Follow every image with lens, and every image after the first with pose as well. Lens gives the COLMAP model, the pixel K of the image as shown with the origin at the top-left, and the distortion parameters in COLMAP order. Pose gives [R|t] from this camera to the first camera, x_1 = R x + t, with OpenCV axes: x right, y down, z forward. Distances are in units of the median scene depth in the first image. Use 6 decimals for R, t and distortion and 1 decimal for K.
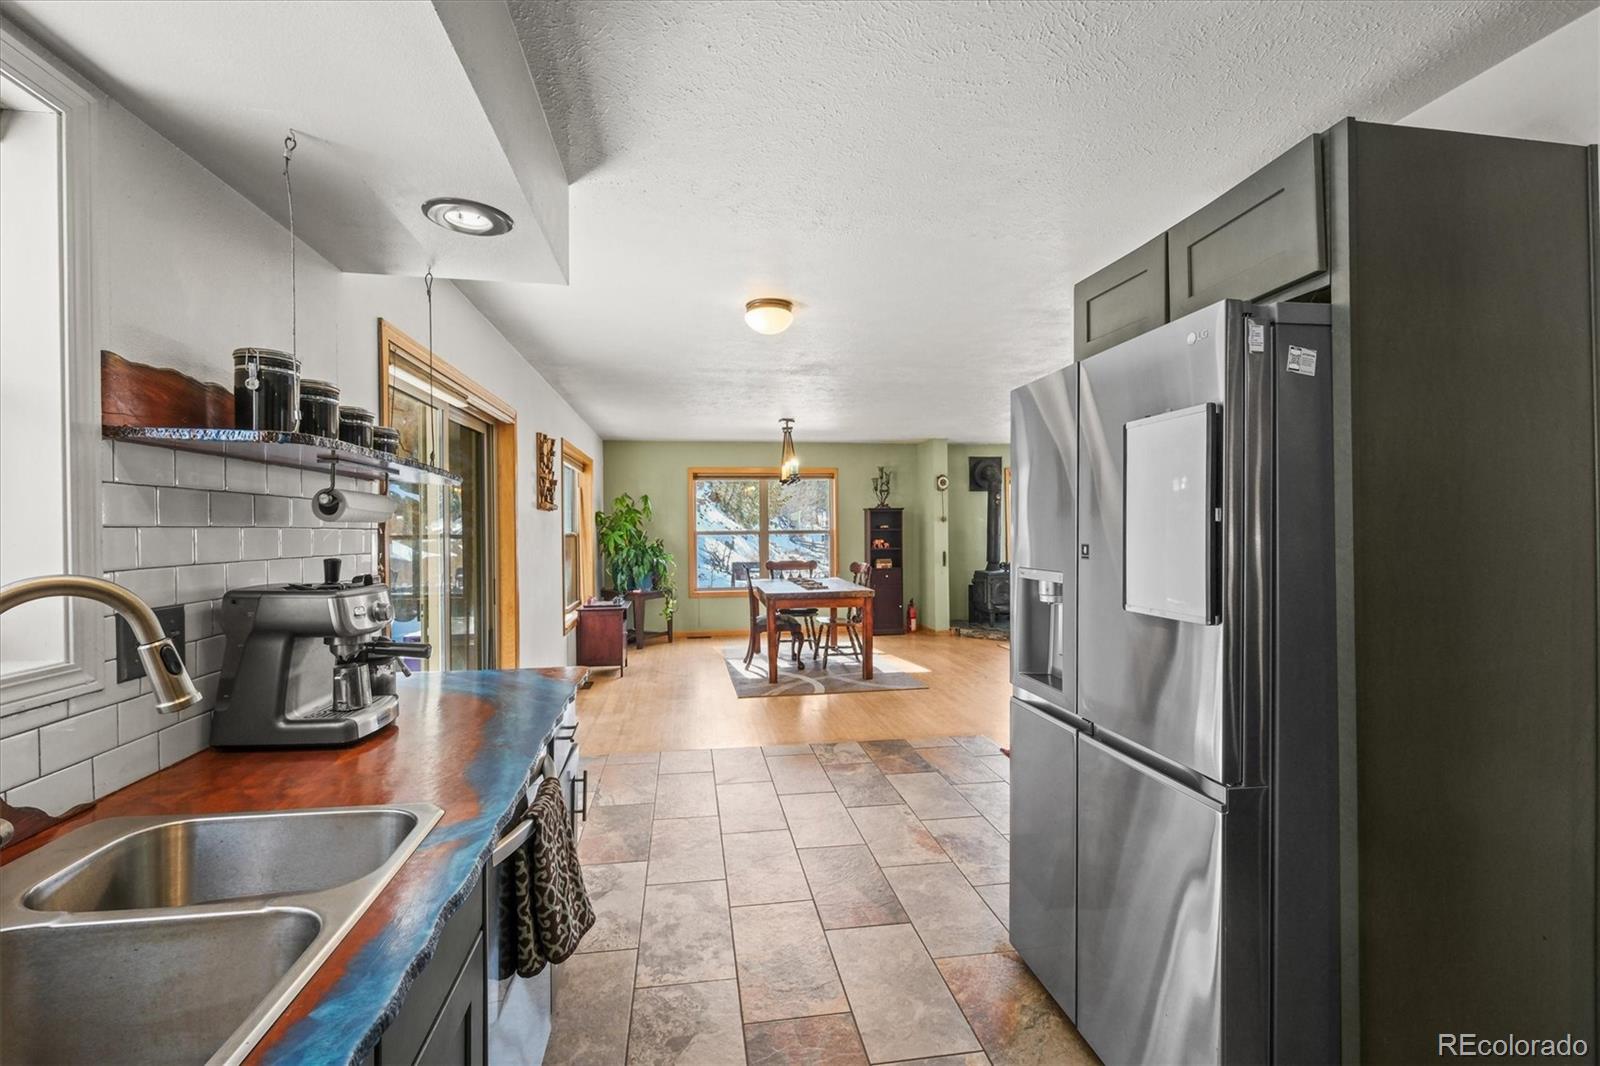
lens RADIAL K [[725.7, 0, 800.0], [0, 725.7, 533.0], [0, 0, 1]] dist [-0.000432, 0.000034]
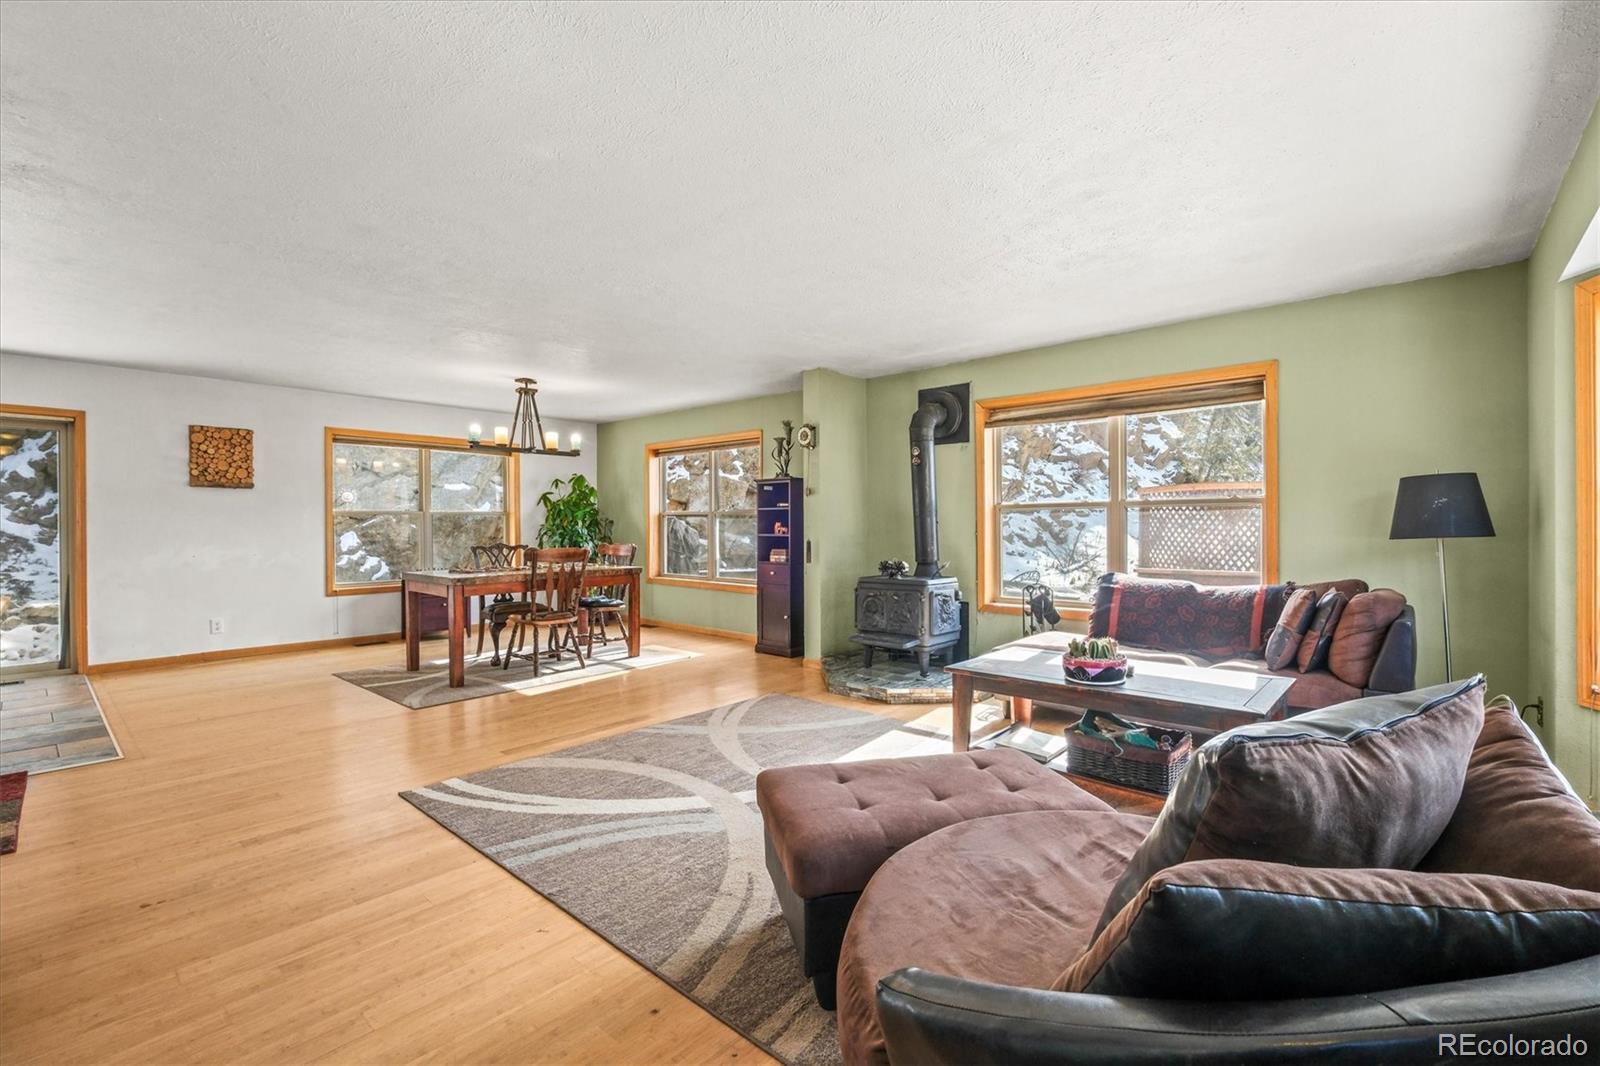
lens RADIAL K [[725.7, 0, 800.0], [0, 725.7, 533.0], [0, 0, 1]] dist [-0.000432, 0.000034]
pose [[0.642920, 0.014423, -0.765798, 0.739616], [-0.011994, 0.999890, 0.008762, 0.013743], [0.765840, 0.003552, 0.643022, 0.592611]]
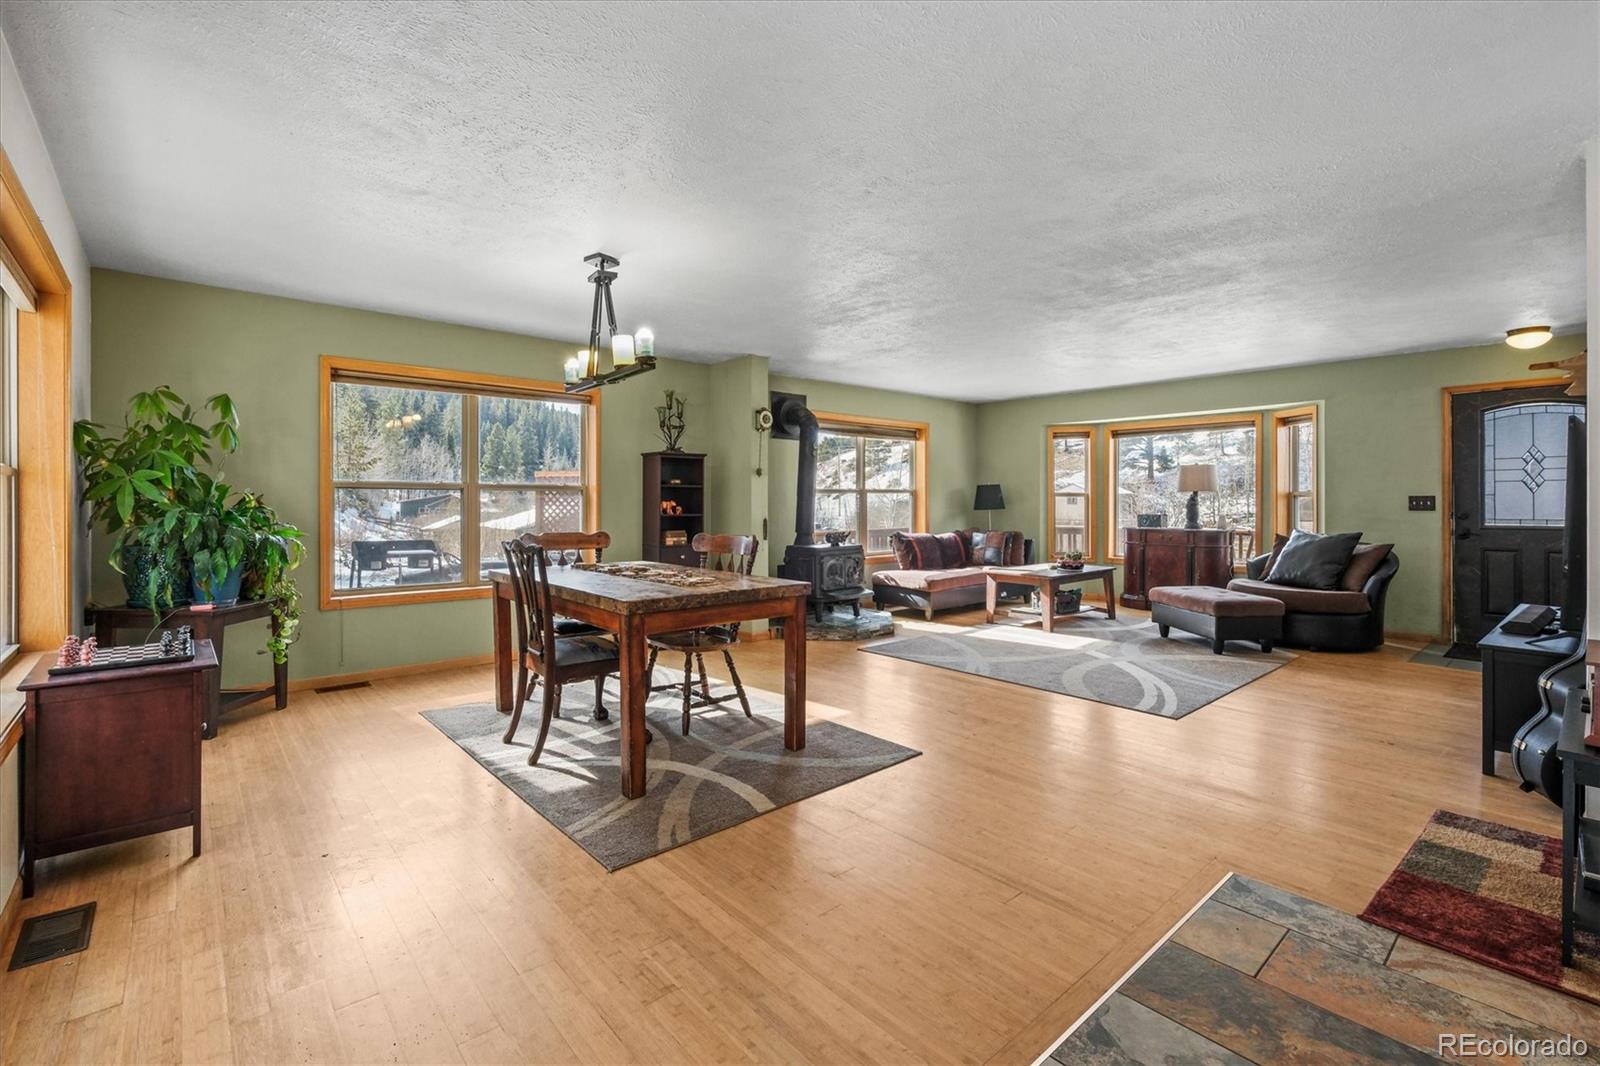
lens RADIAL K [[705.5, 0, 799.6], [0, 705.5, 506.7], [0, 0, 1]] dist [-0.000474, 0.000153]
pose [[0.844044, 0.006449, 0.536235, -0.143737], [-0.002266, 0.999962, -0.008459, 0.020868], [-0.536269, 0.005925, 0.844026, 0.430227]]
